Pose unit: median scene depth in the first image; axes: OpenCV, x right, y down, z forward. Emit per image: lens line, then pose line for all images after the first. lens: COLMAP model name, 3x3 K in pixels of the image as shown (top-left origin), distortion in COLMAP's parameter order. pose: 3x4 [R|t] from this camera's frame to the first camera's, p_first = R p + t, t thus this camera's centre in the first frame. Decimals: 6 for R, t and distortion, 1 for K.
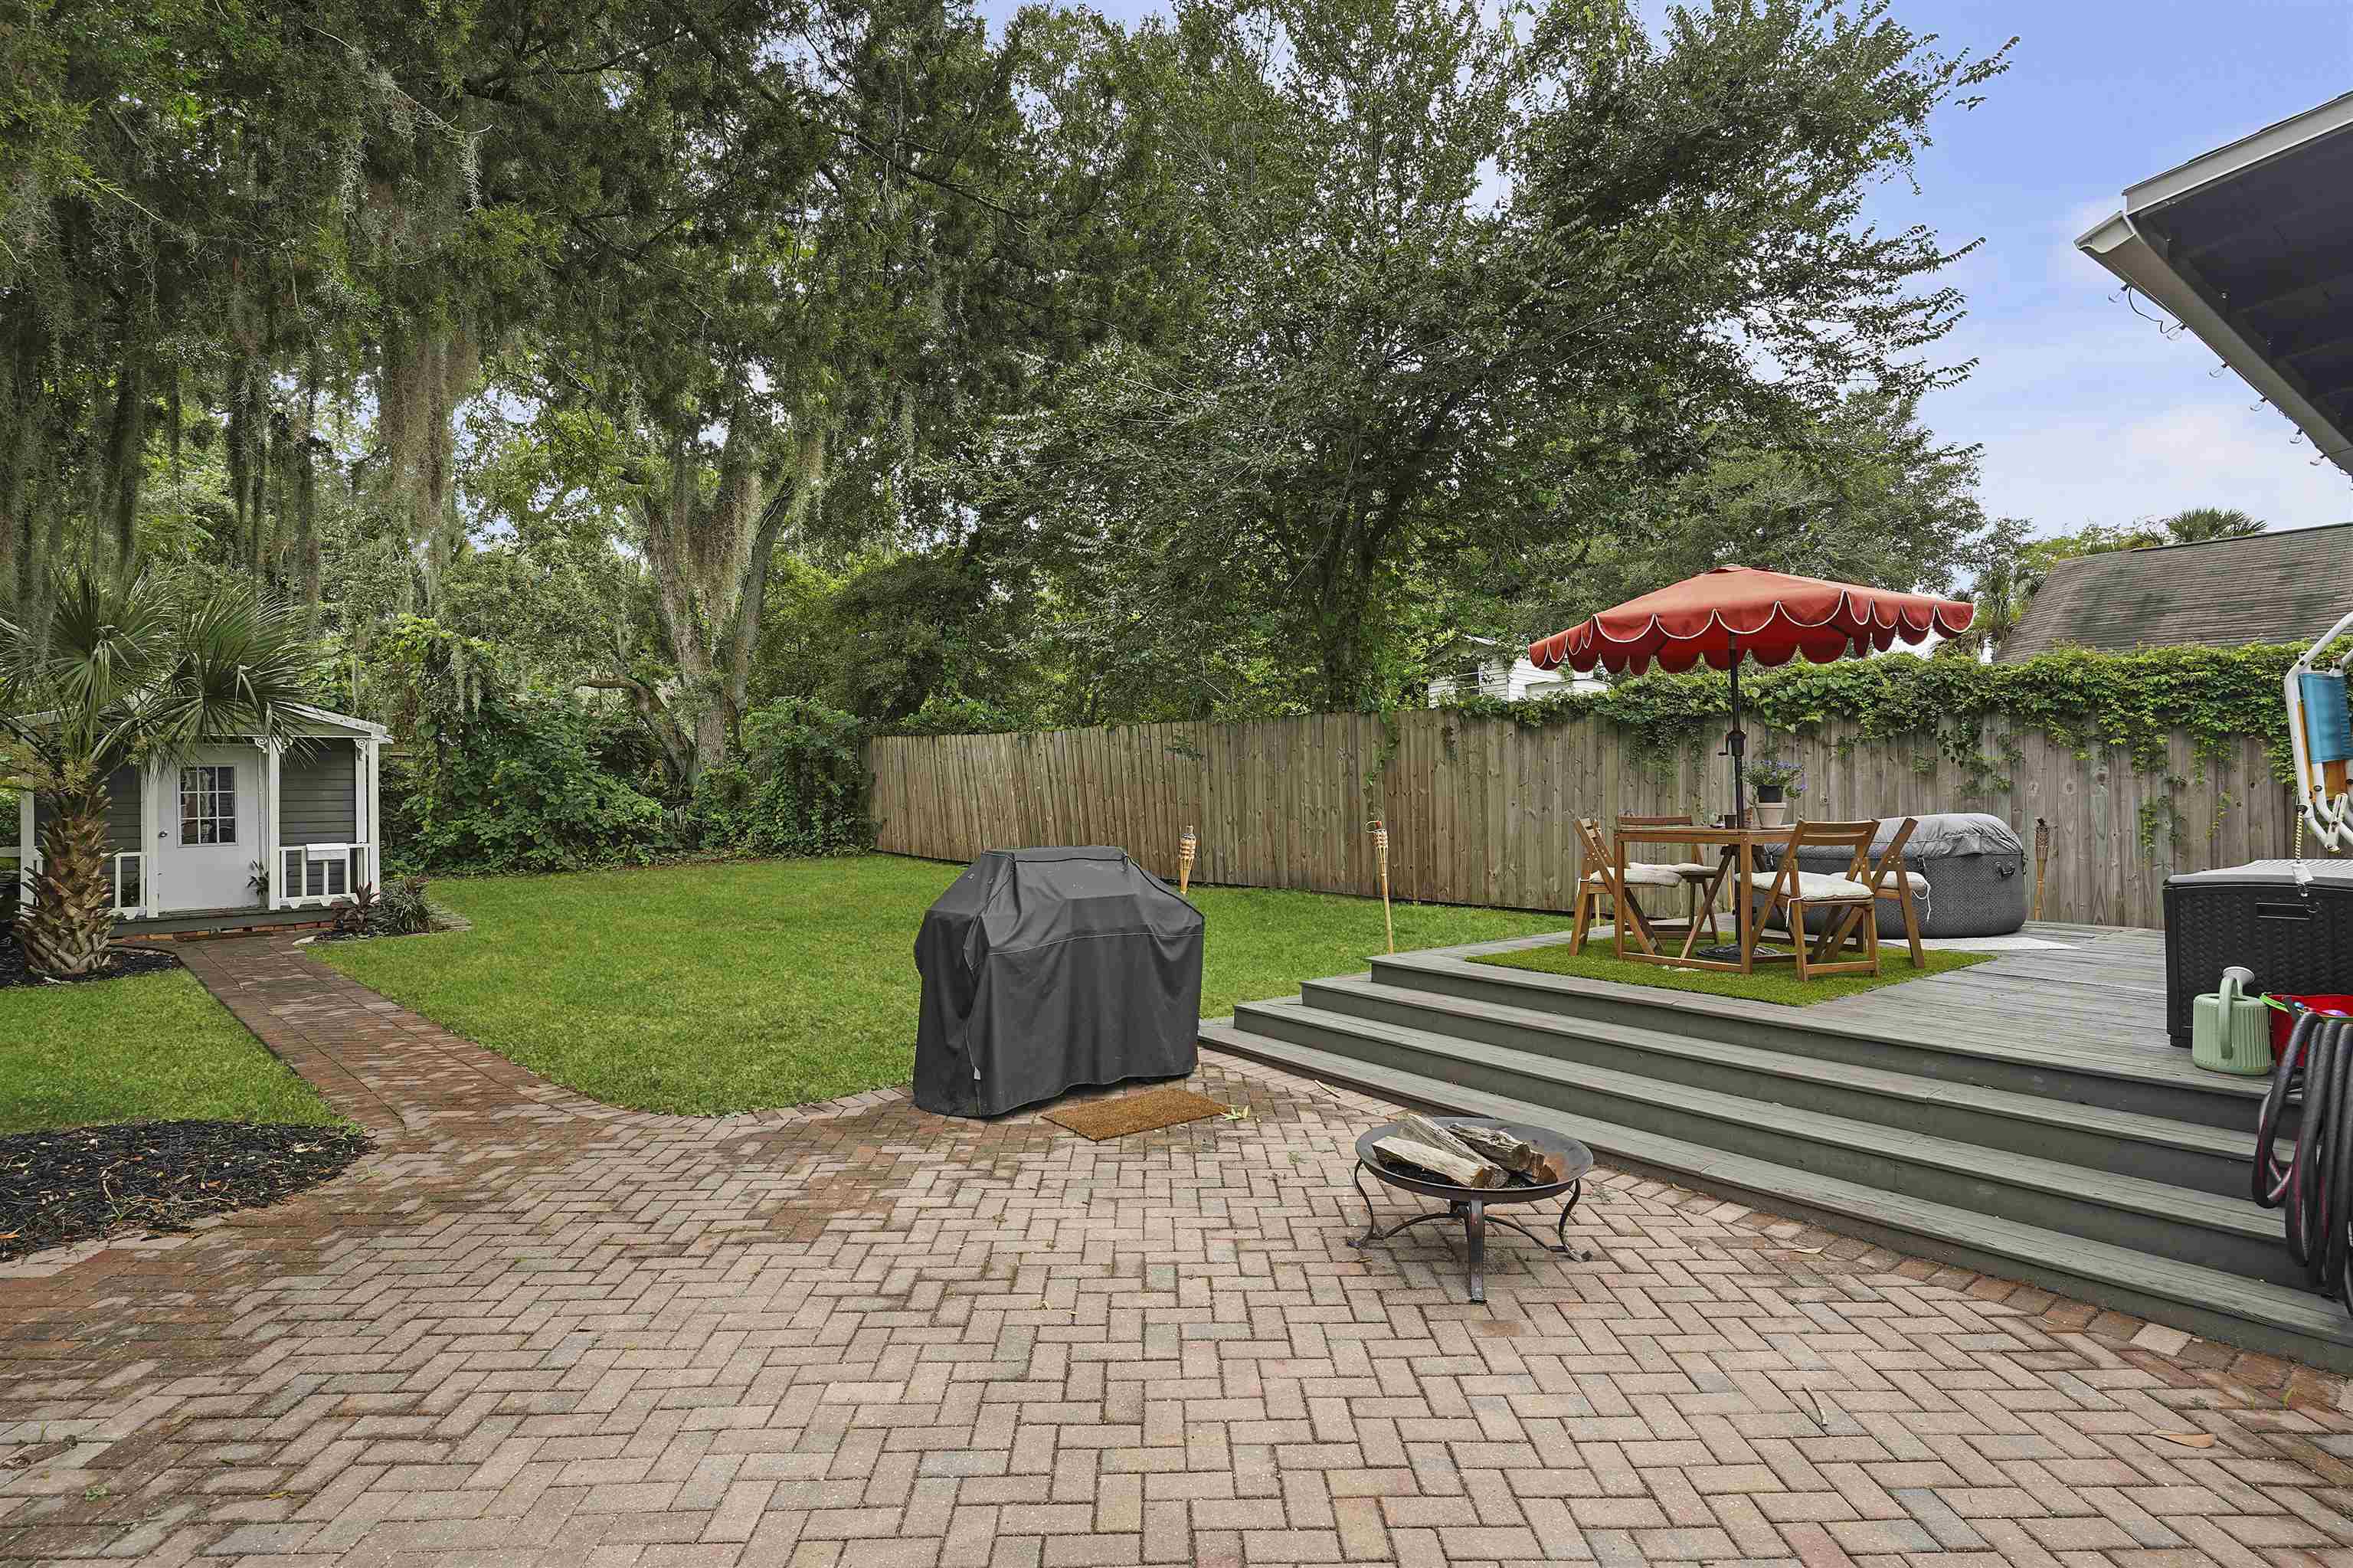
lens RADIAL K [[1157.2, 0, 1152.2], [0, 1157.2, 779.2], [0, 0, 1]] dist [-0.012329, 0.007658]
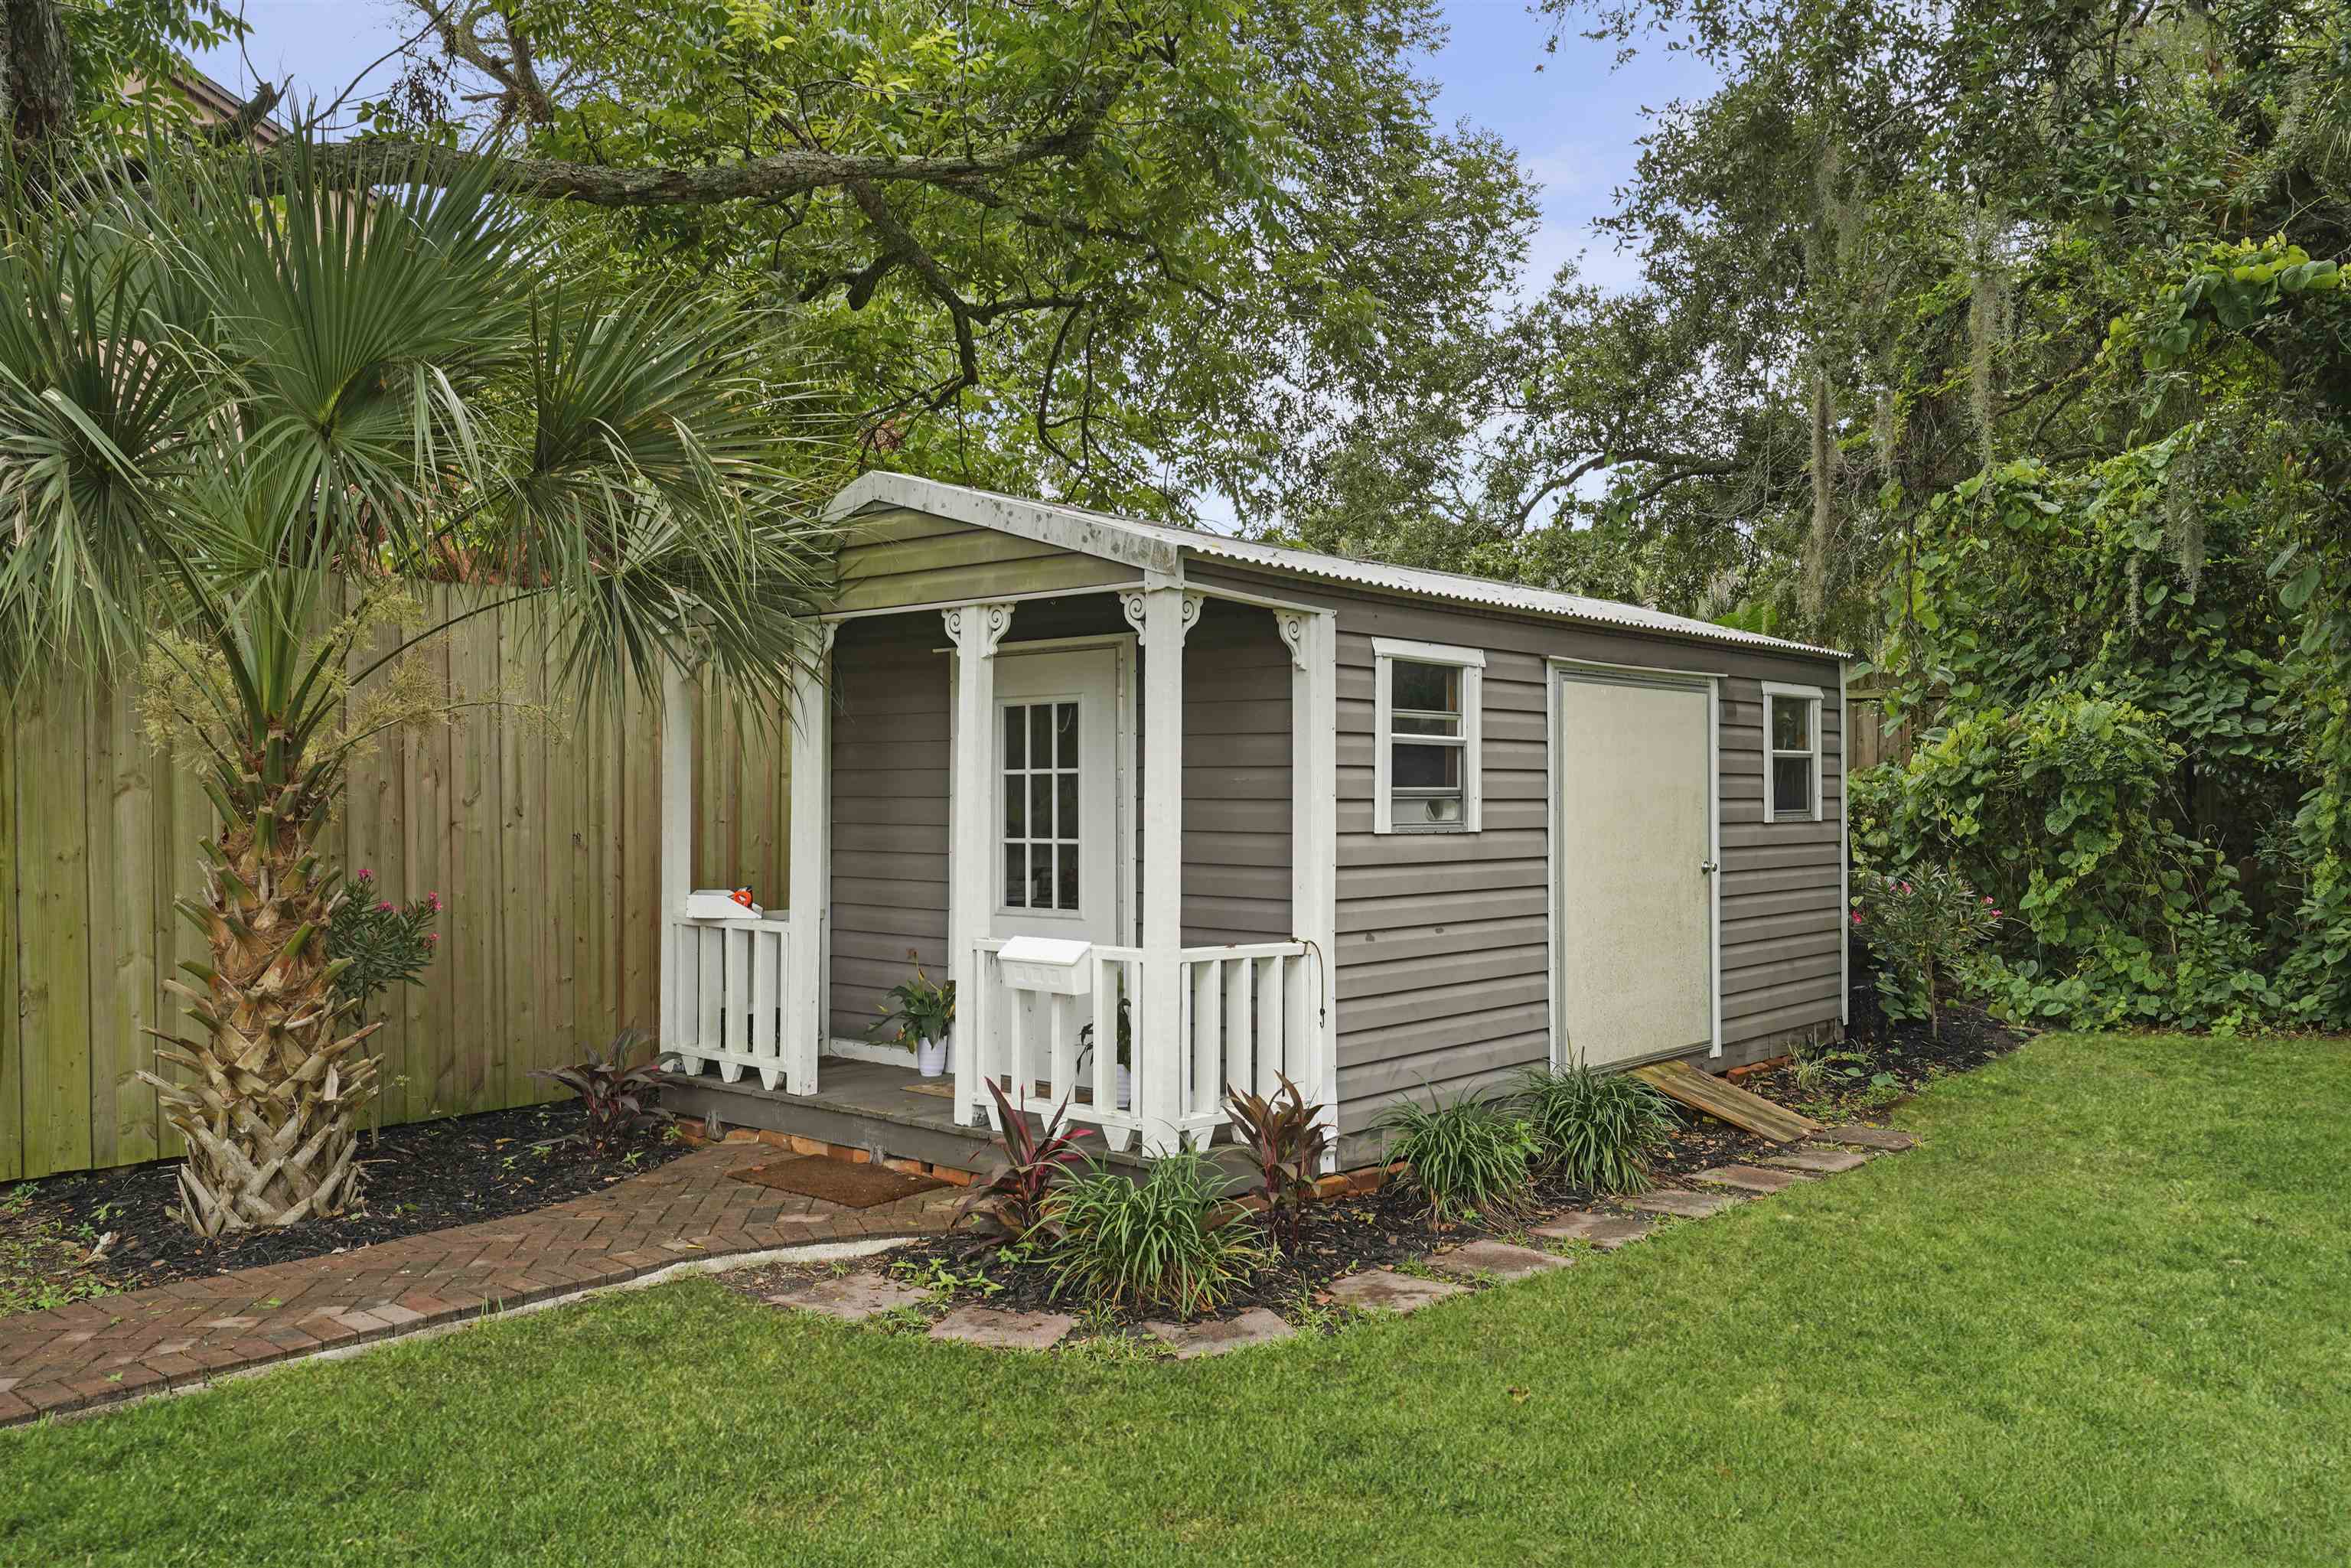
lens RADIAL K [[1825.1, 0, 1182.4], [0, 1825.1, 787.4], [0, 0, 1]] dist [-0.002418, 0.001747]
pose [[0.094389, 0.010699, -0.995478, -0.226926], [0.006515, 0.999914, 0.011364, 0.010335], [0.995514, -0.007558, 0.094311, 0.996008]]
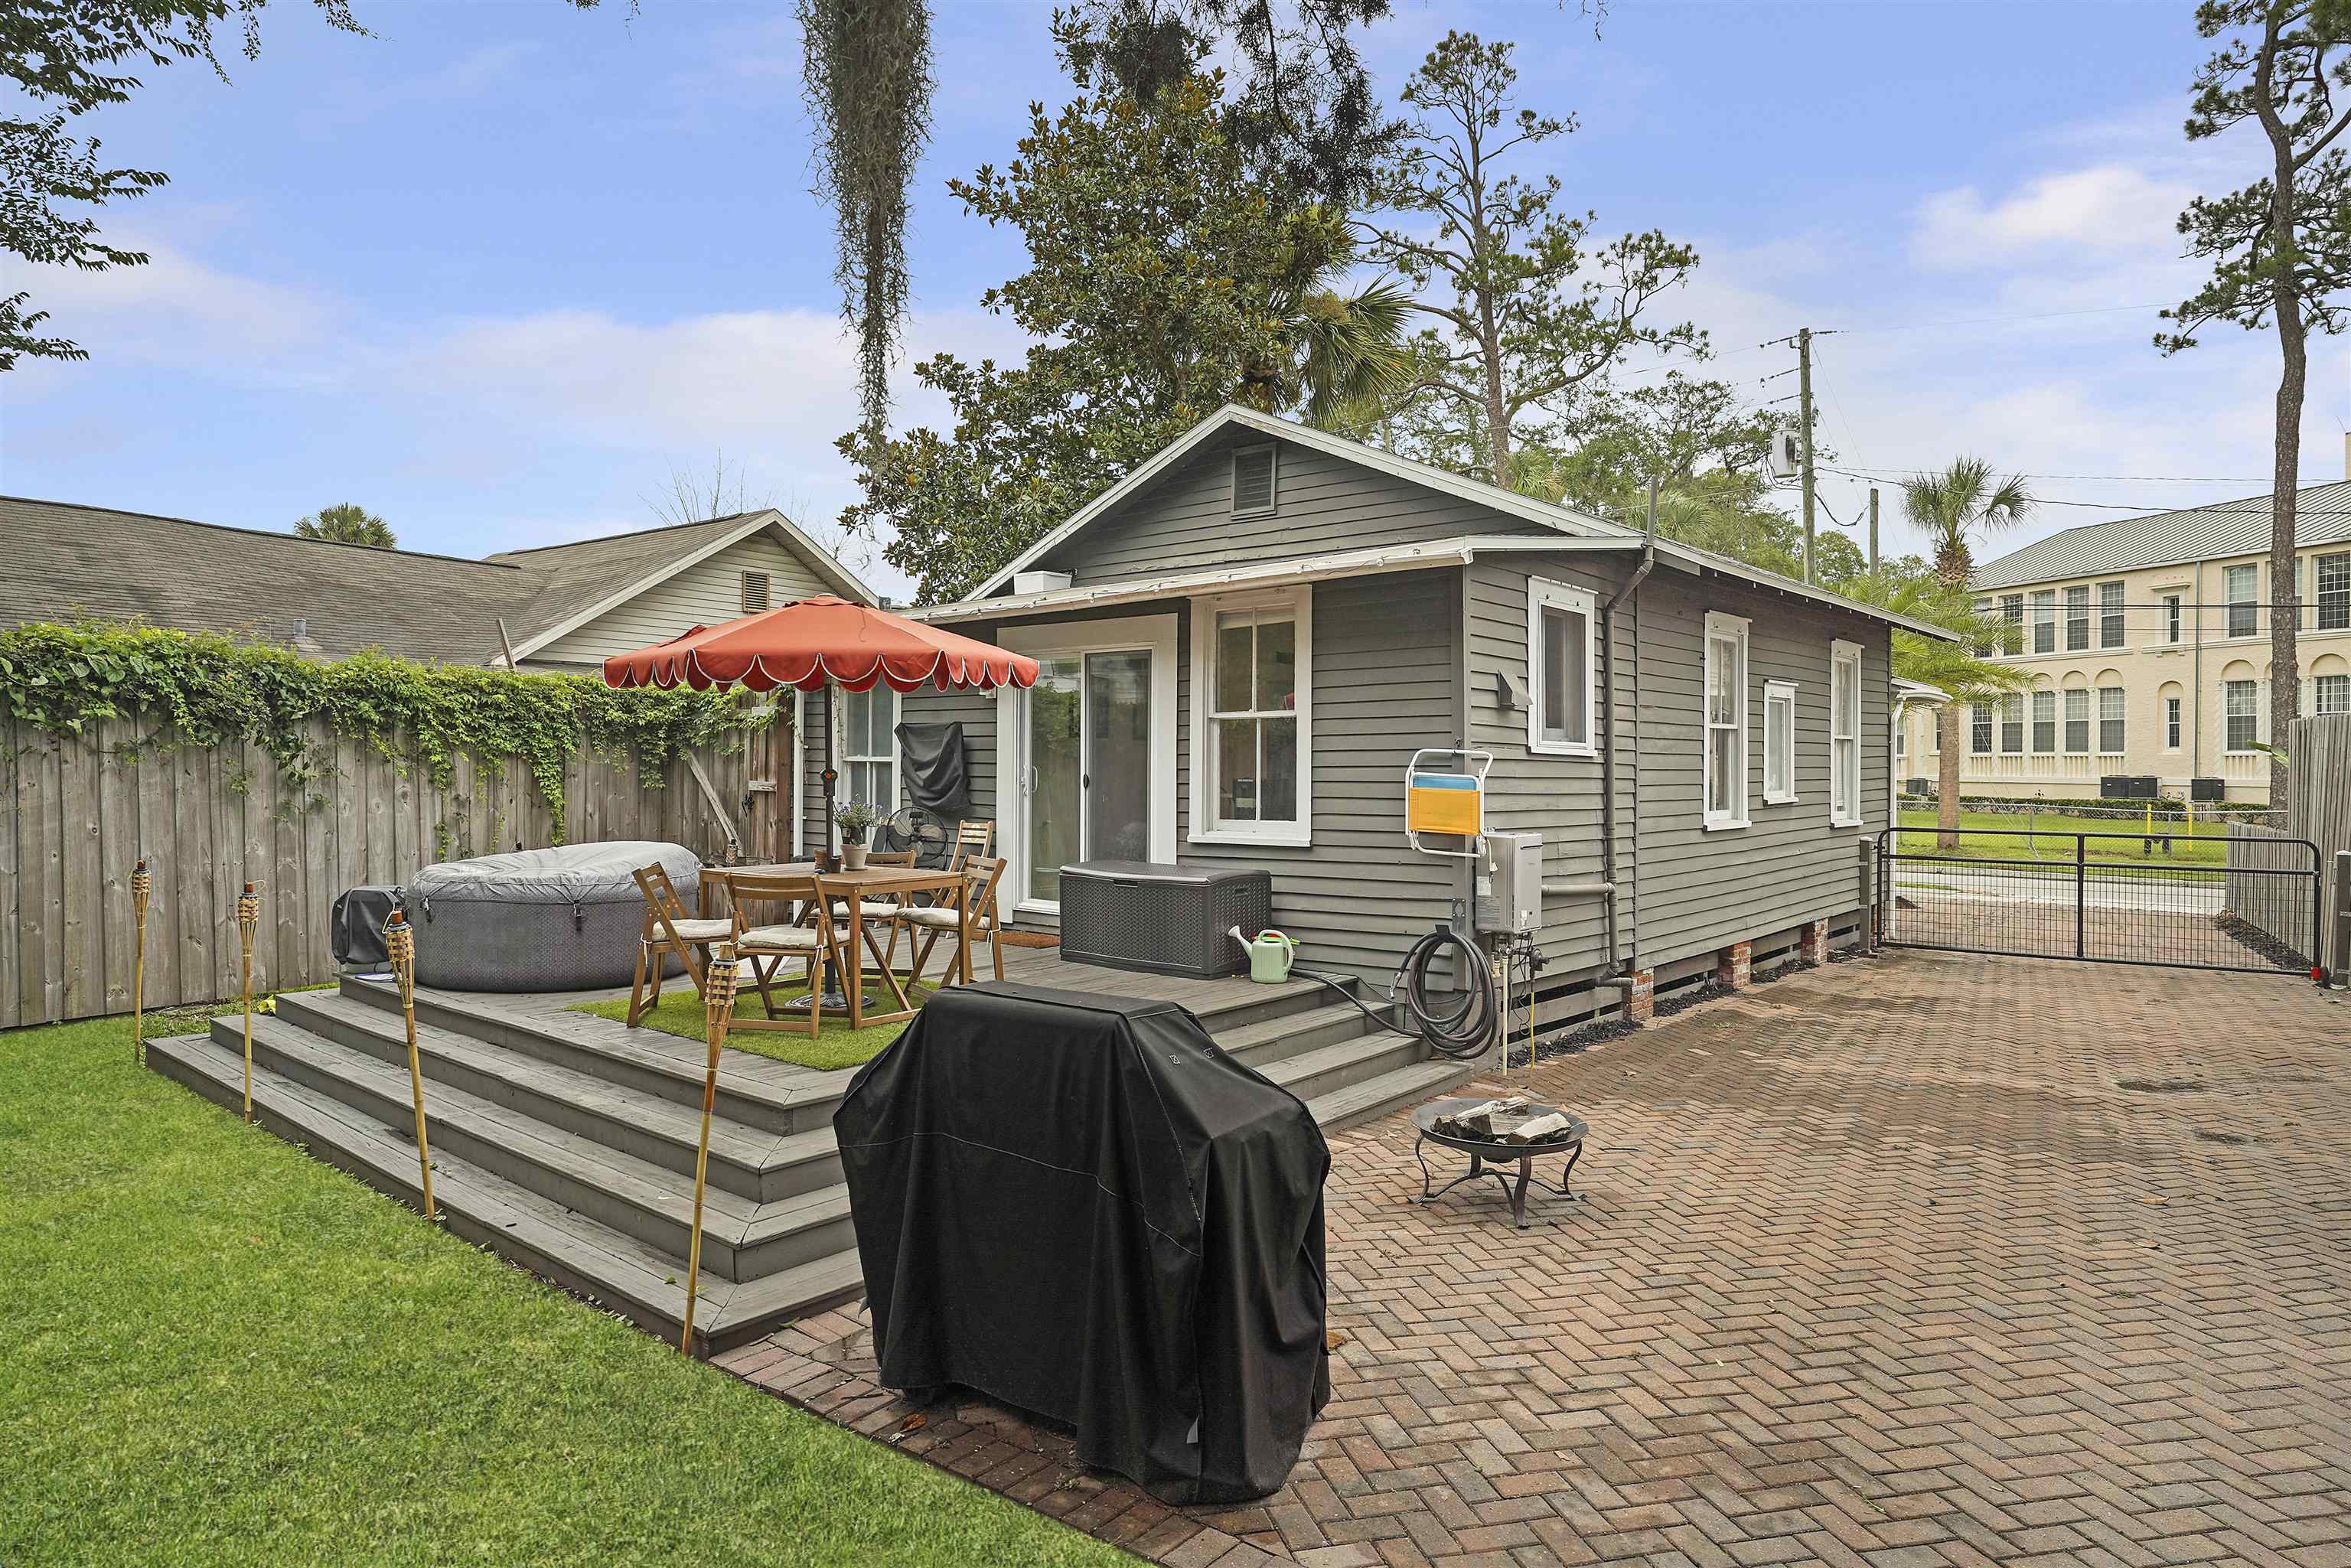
lens RADIAL K [[1401.4, 0, 1175.5], [0, 1401.4, 784.7], [0, 0, 1]] dist [-0.000009, -0.000055]
pose [[-0.235866, -0.013598, 0.971690, -0.329435], [-0.011598, 0.999870, 0.011177, -0.022098], [-0.971716, -0.008633, -0.235993, 0.479671]]
